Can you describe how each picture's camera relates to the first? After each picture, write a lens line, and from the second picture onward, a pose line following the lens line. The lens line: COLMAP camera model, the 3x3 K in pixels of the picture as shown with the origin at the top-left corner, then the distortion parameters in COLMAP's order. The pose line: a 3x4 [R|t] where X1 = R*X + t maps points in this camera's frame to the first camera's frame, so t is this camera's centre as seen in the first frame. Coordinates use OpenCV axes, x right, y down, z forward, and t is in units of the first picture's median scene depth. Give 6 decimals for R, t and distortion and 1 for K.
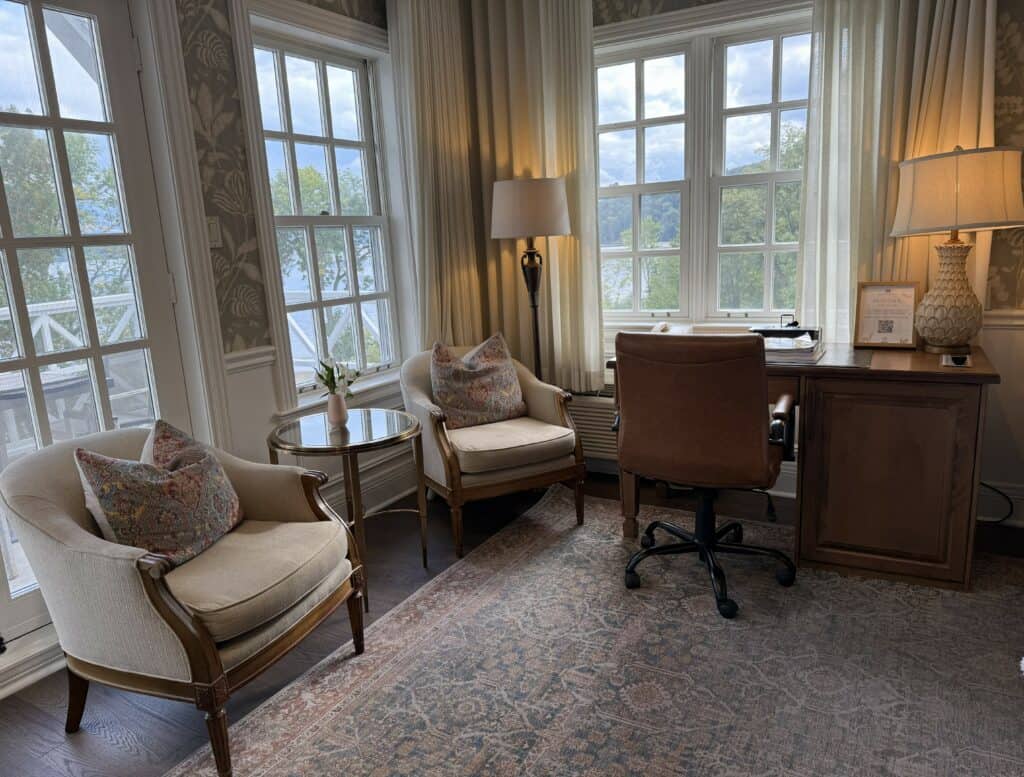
lens RADIAL K [[725.4, 0, 510.1], [0, 725.4, 395.1], [0, 0, 1]] dist [0.011417, -0.016783]
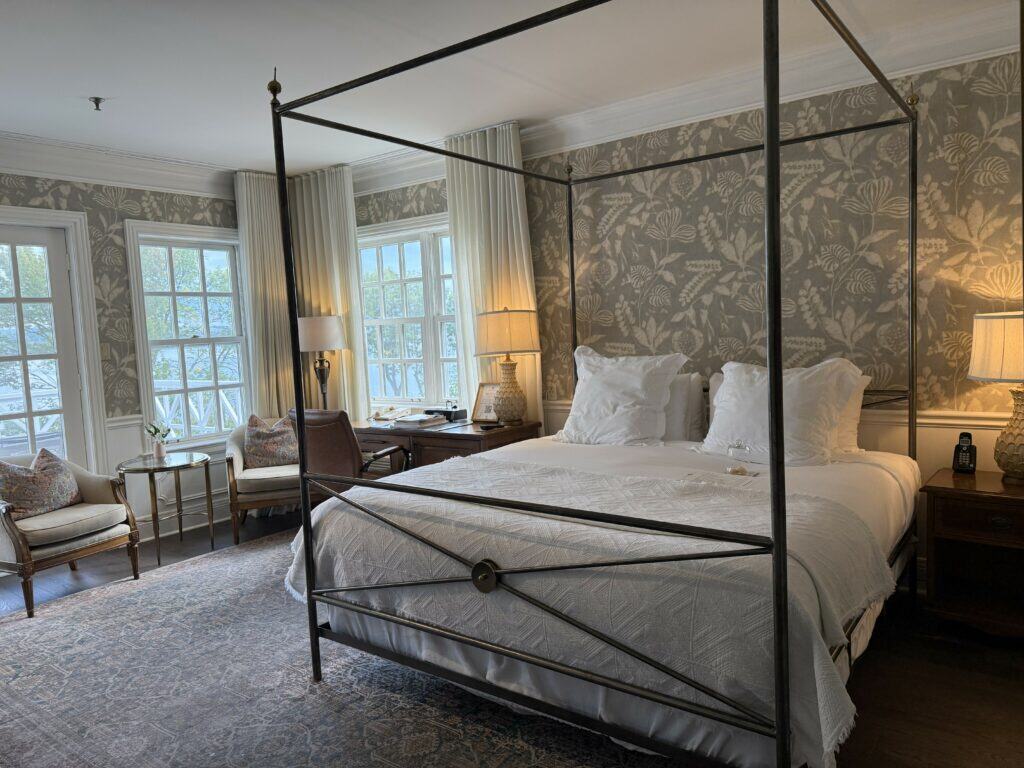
lens RADIAL K [[724.8, 0, 516.0], [0, 724.8, 382.7], [0, 0, 1]] dist [0.000603, -0.007970]
pose [[0.992958, 0.013086, -0.117746, 0.805884], [-0.028800, 0.990729, -0.132768, 0.064120], [0.114917, 0.135224, 0.984128, -0.642860]]
